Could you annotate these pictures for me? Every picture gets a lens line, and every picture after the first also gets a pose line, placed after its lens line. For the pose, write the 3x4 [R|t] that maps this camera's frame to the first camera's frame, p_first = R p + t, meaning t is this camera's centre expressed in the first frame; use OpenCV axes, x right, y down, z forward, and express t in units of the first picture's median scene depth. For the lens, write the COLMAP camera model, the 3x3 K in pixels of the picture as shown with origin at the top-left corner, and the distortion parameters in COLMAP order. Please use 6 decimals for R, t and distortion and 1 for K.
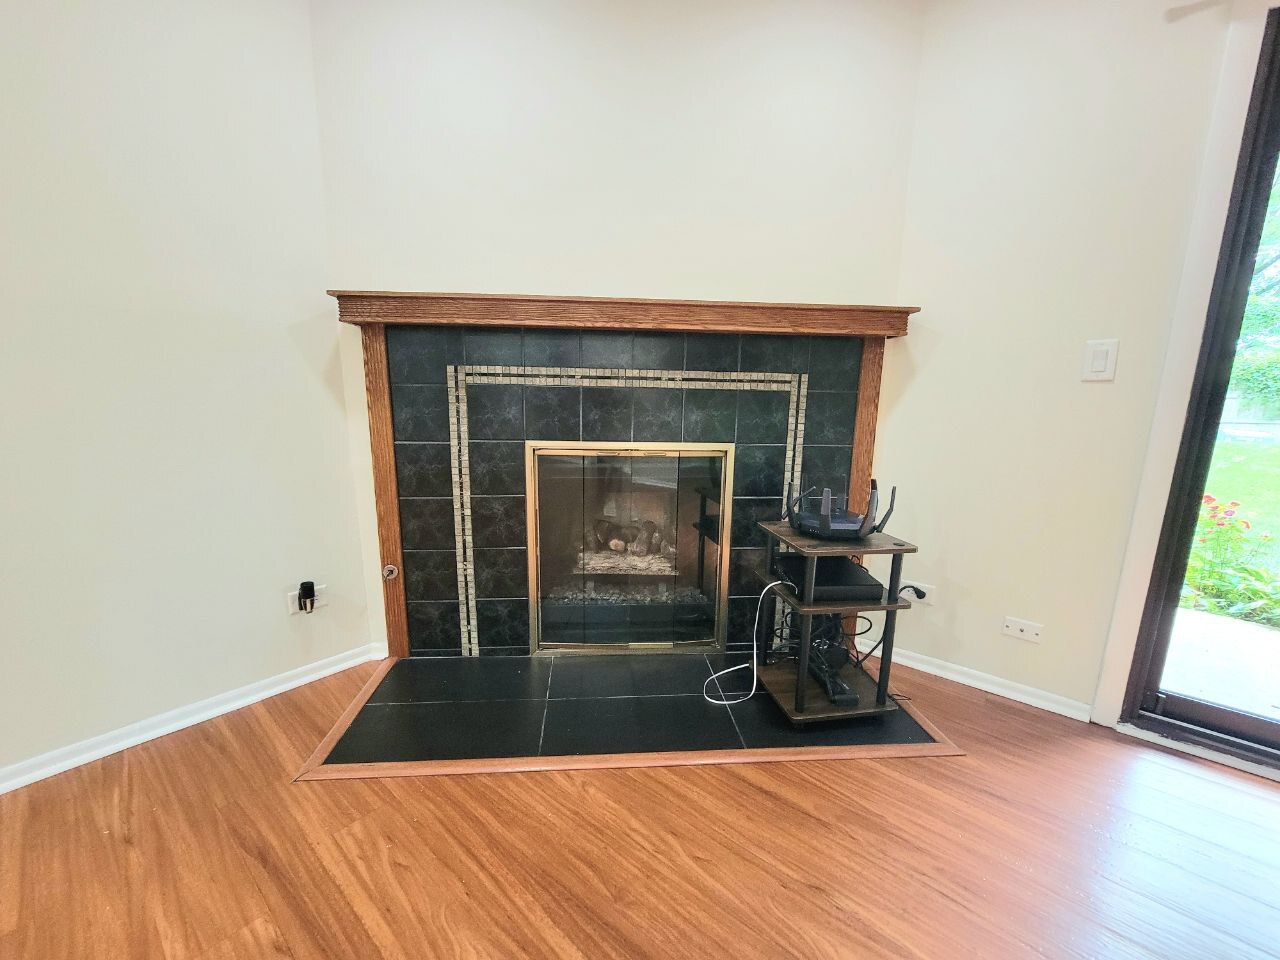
lens RADIAL K [[528.9, 0, 642.4], [0, 528.9, 493.9], [0, 0, 1]] dist [0.000462, -0.000379]
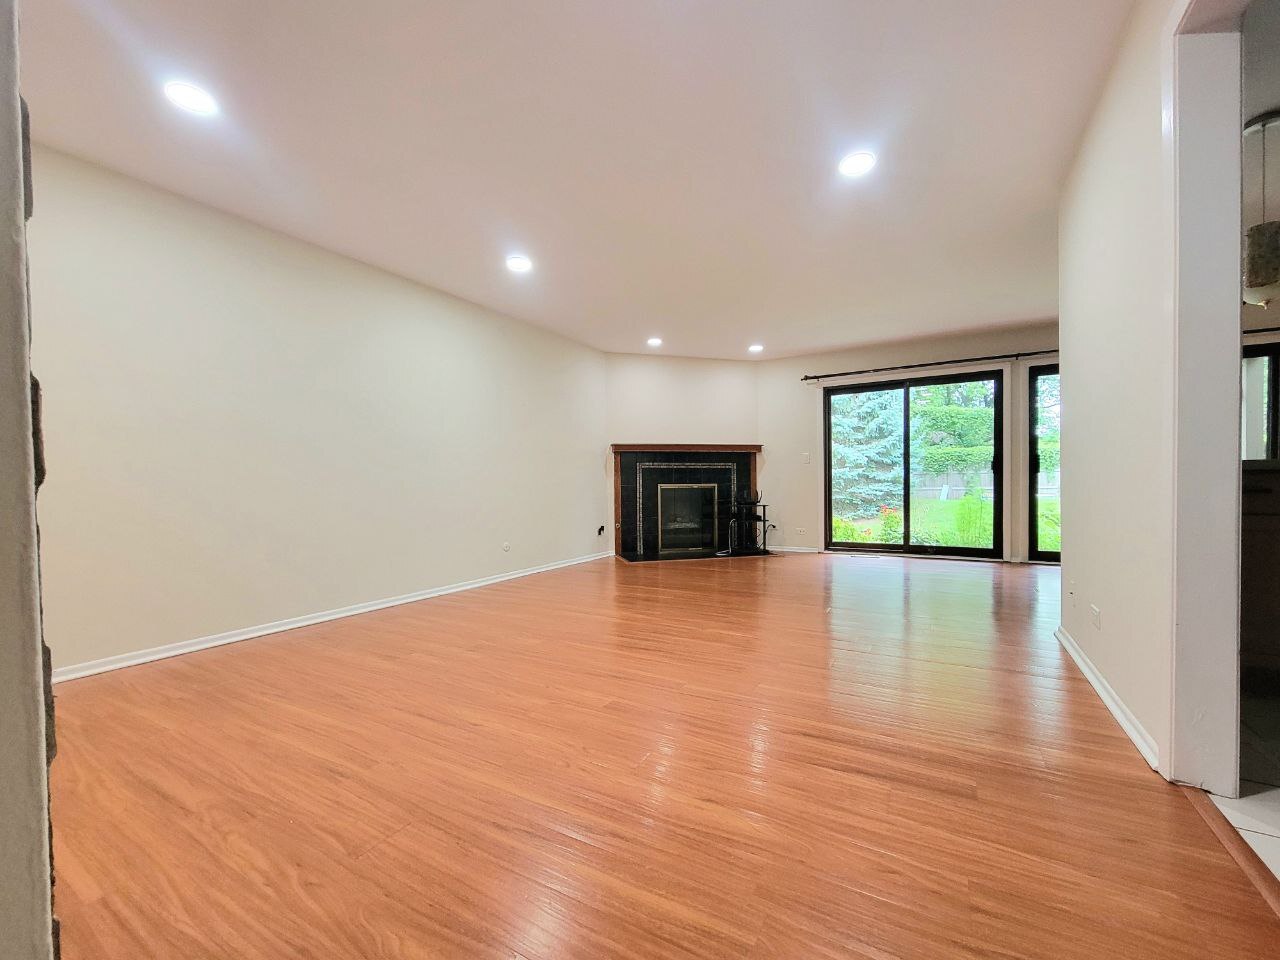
lens RADIAL K [[528.9, 0, 642.4], [0, 528.9, 493.9], [0, 0, 1]] dist [0.000462, -0.000379]
pose [[0.980855, -0.031742, 0.192133, -0.977175], [0.065145, 0.983267, -0.170125, 0.530938], [-0.183518, 0.179384, 0.966510, -2.239743]]
